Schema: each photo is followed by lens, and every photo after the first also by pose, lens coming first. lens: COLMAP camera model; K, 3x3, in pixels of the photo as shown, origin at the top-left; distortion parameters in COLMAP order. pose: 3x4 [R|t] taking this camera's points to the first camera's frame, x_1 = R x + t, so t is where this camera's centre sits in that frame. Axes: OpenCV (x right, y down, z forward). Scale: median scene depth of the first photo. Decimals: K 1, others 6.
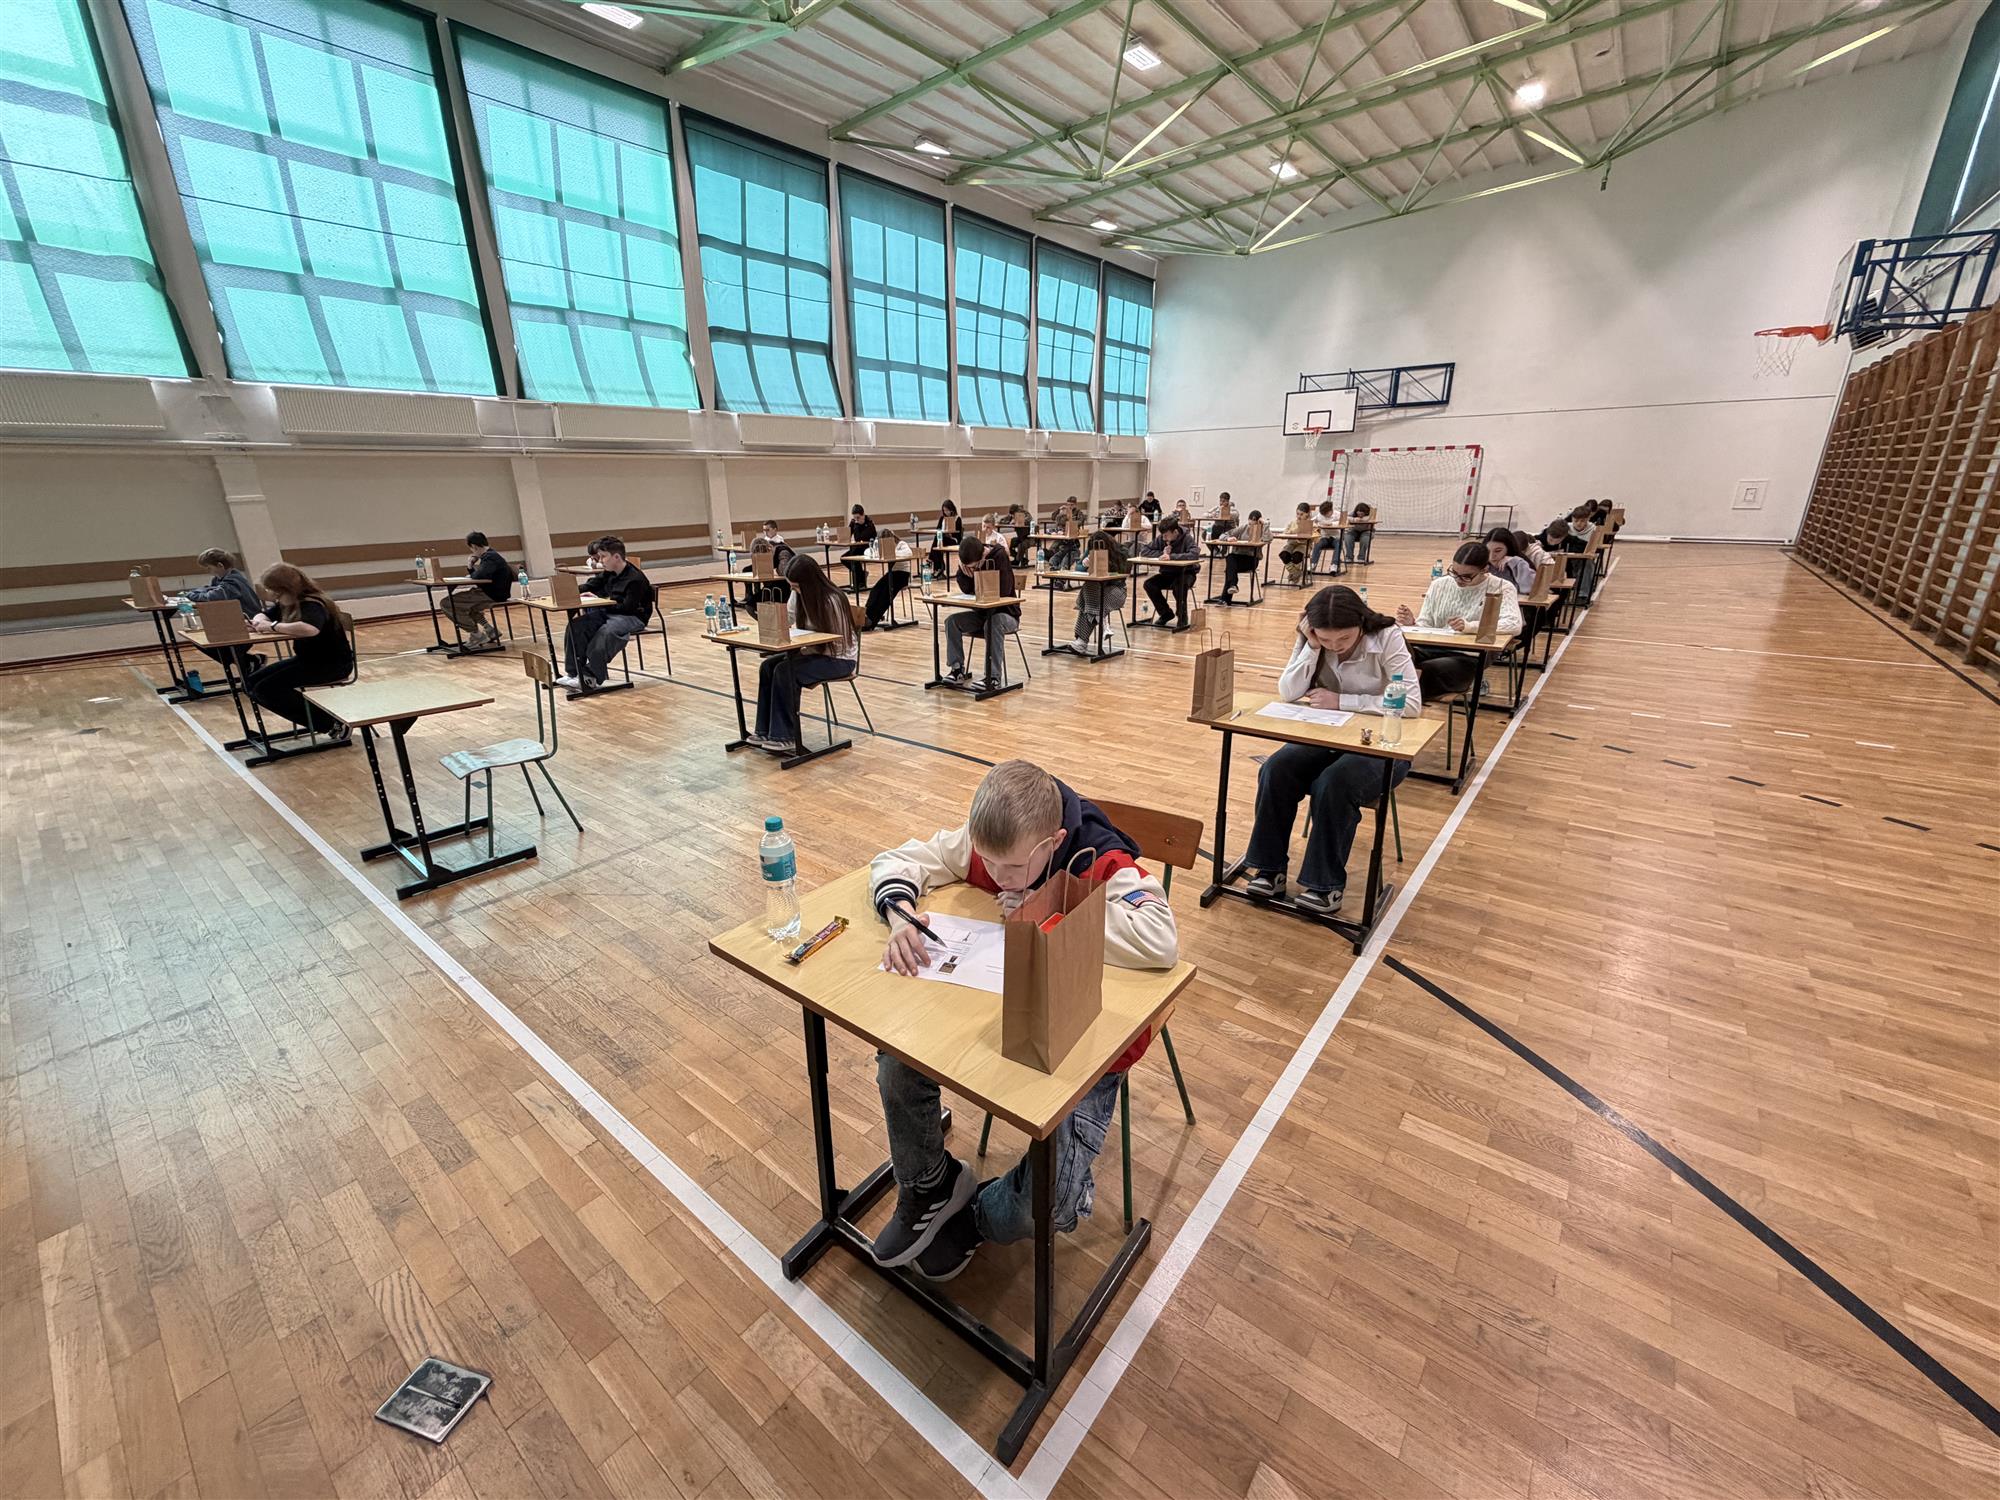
lens RADIAL K [[800.8, 0, 994.8], [0, 800.8, 750.0], [0, 0, 1]] dist [0.000656, 0.000099]
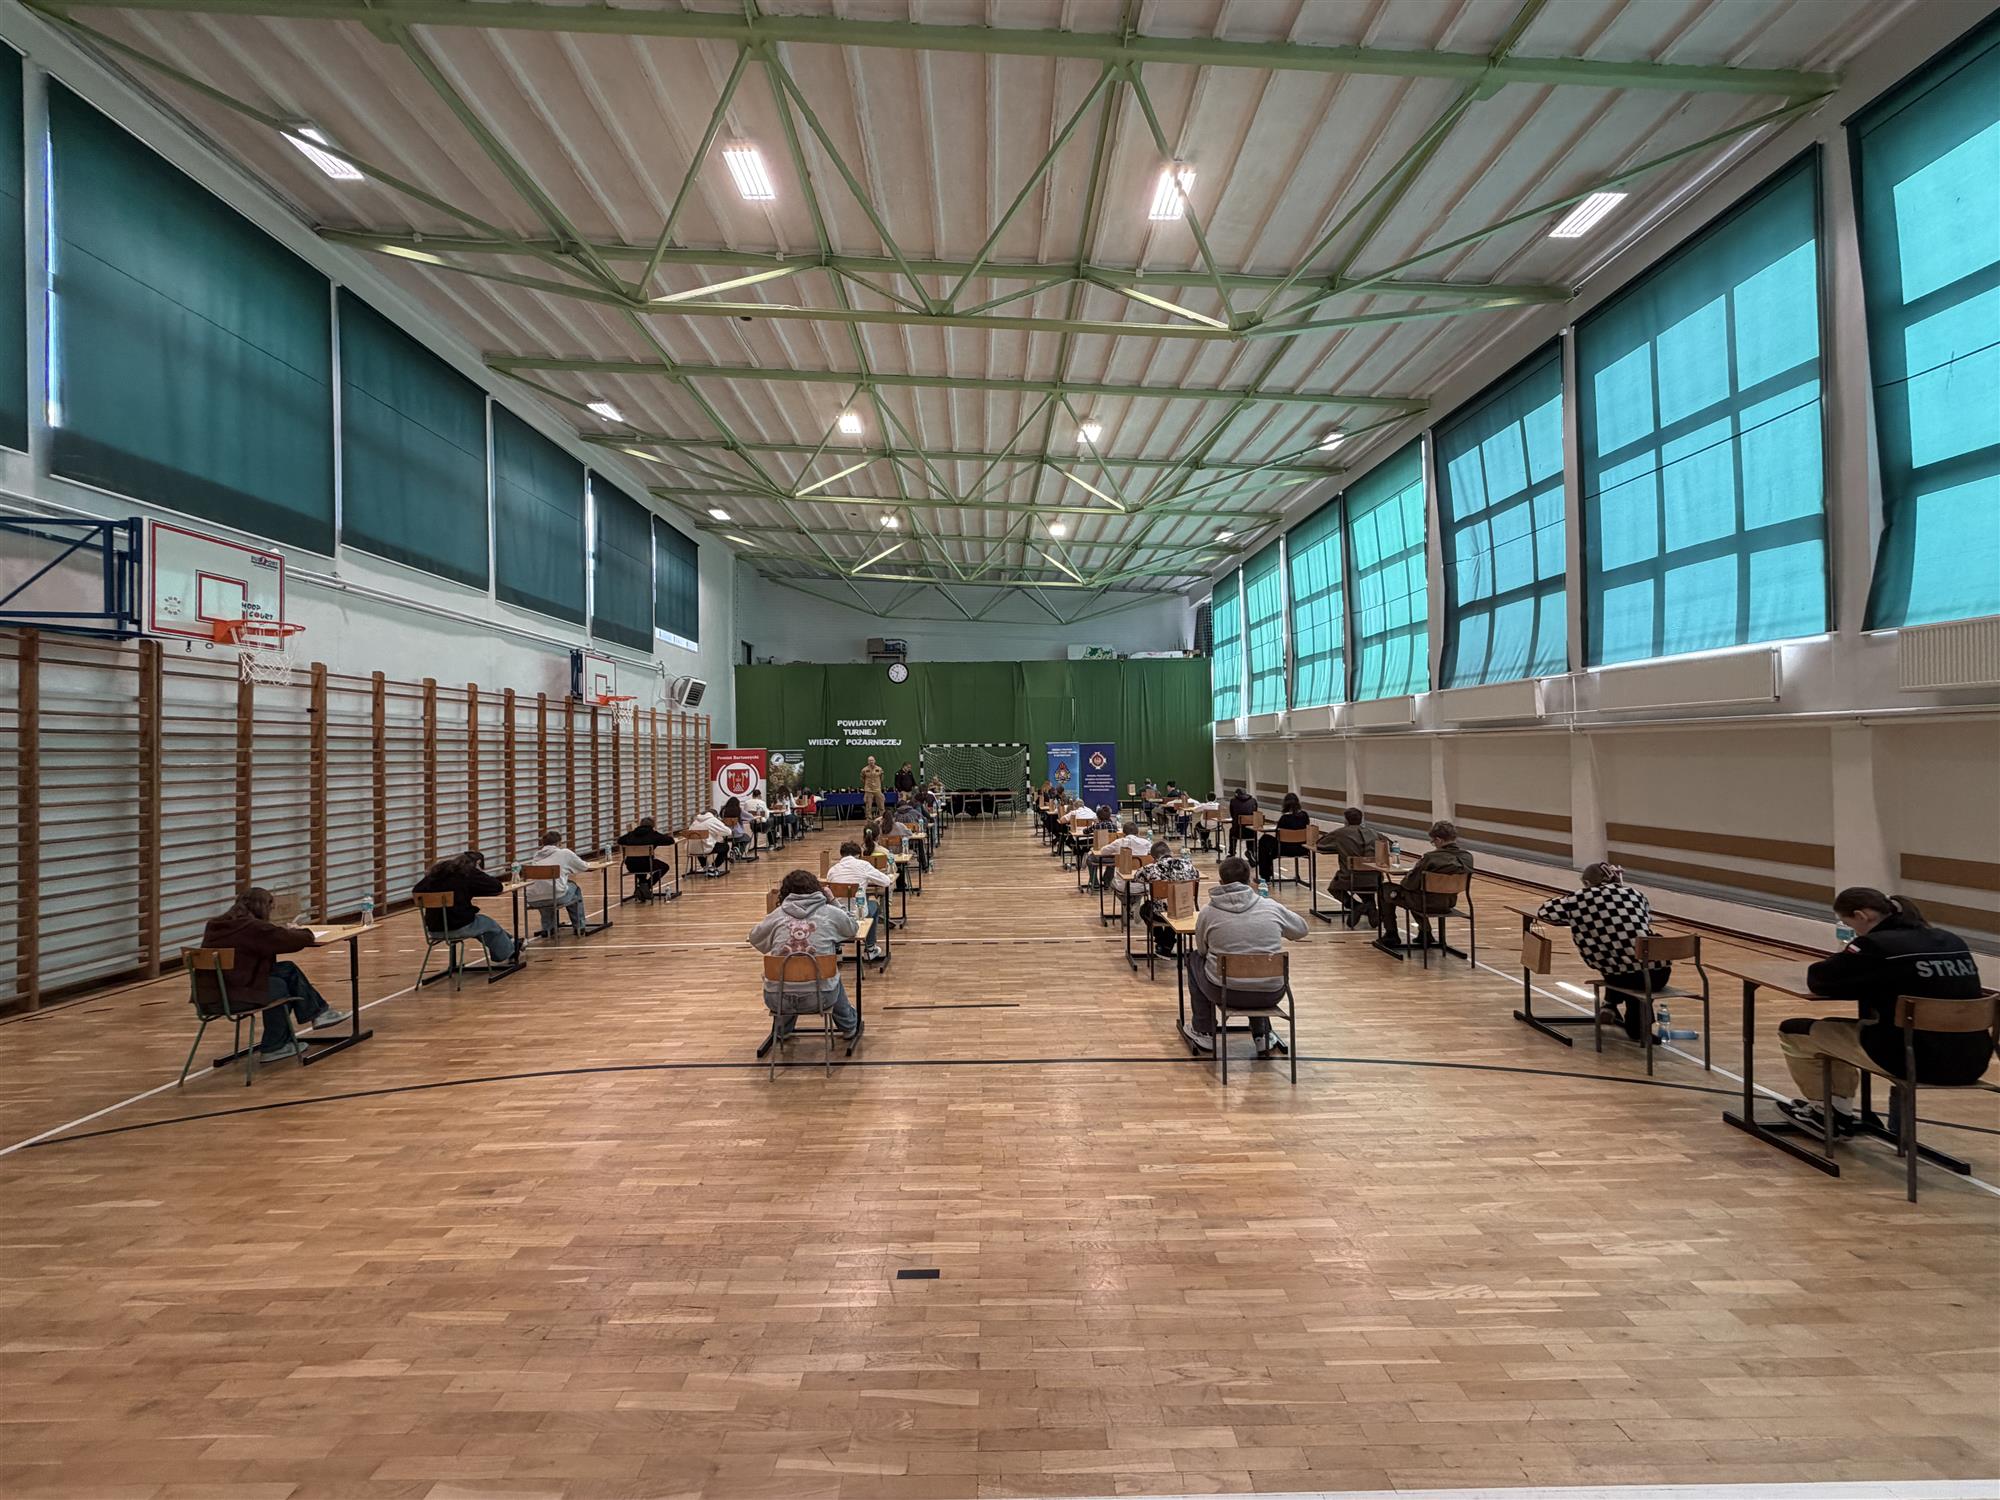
lens RADIAL K [[800.8, 0, 994.8], [0, 800.8, 750.0], [0, 0, 1]] dist [0.000656, 0.000099]
pose [[-0.778662, 0.029547, -0.626748, 0.727065], [-0.170191, 0.951497, 0.256299, -0.559472], [0.603921, 0.306237, -0.735865, 1.535370]]
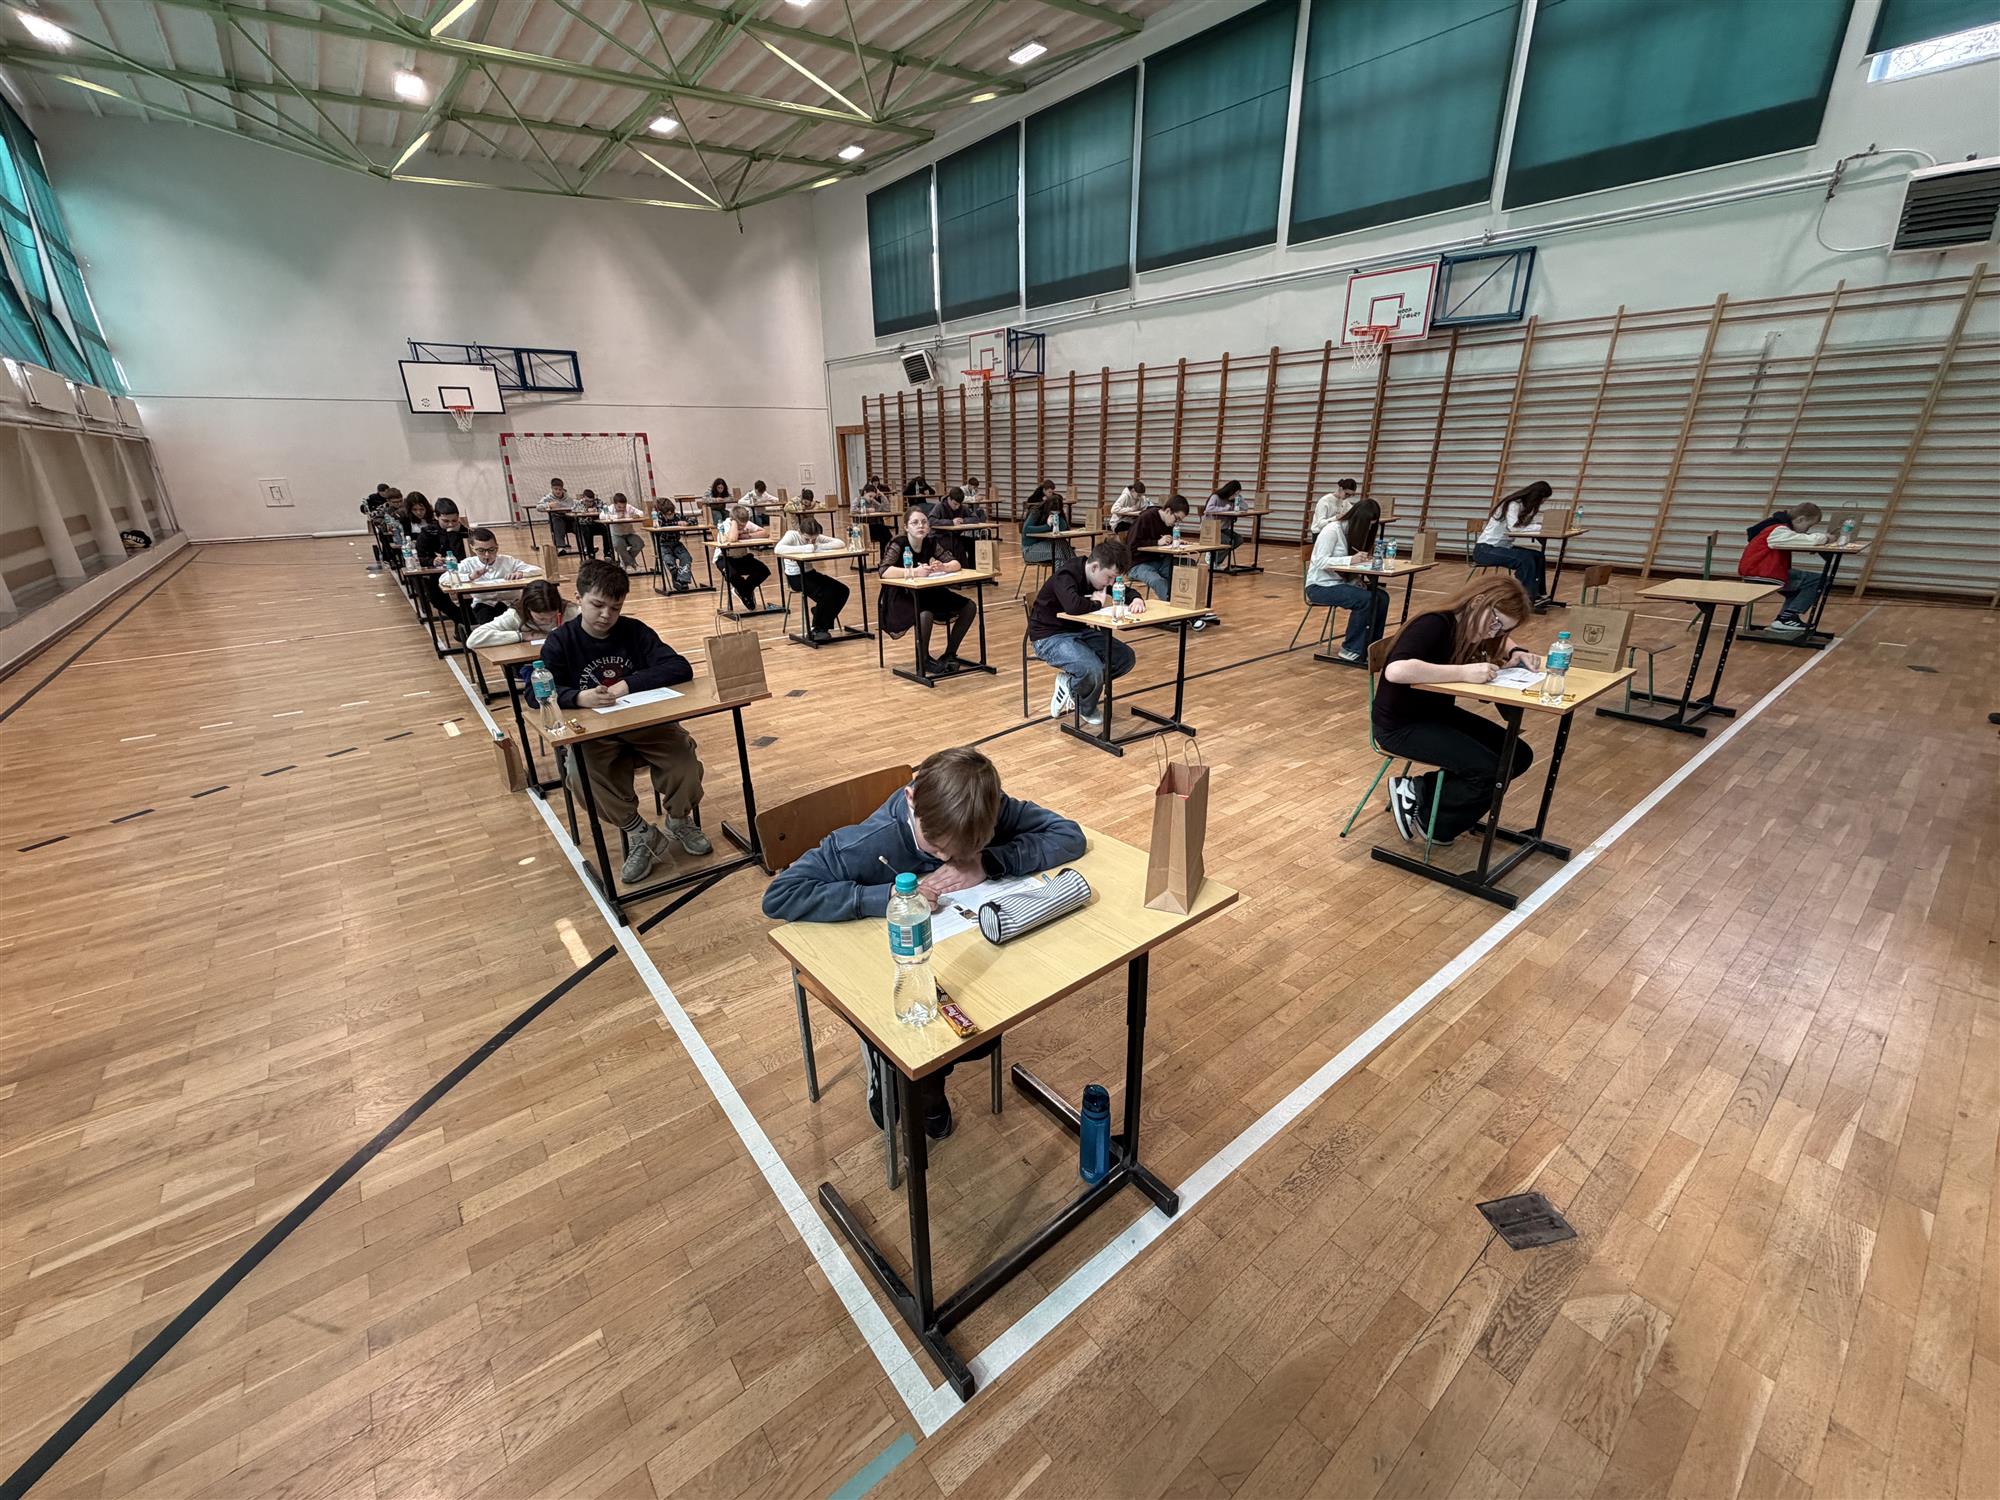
lens RADIAL K [[800.8, 0, 994.8], [0, 800.8, 750.0], [0, 0, 1]] dist [0.000656, 0.000099]
pose [[0.219306, -0.326452, 0.919420, -0.657391], [0.322144, 0.913739, 0.247595, -0.153001], [-0.920939, 0.241887, 0.305553, 0.493988]]
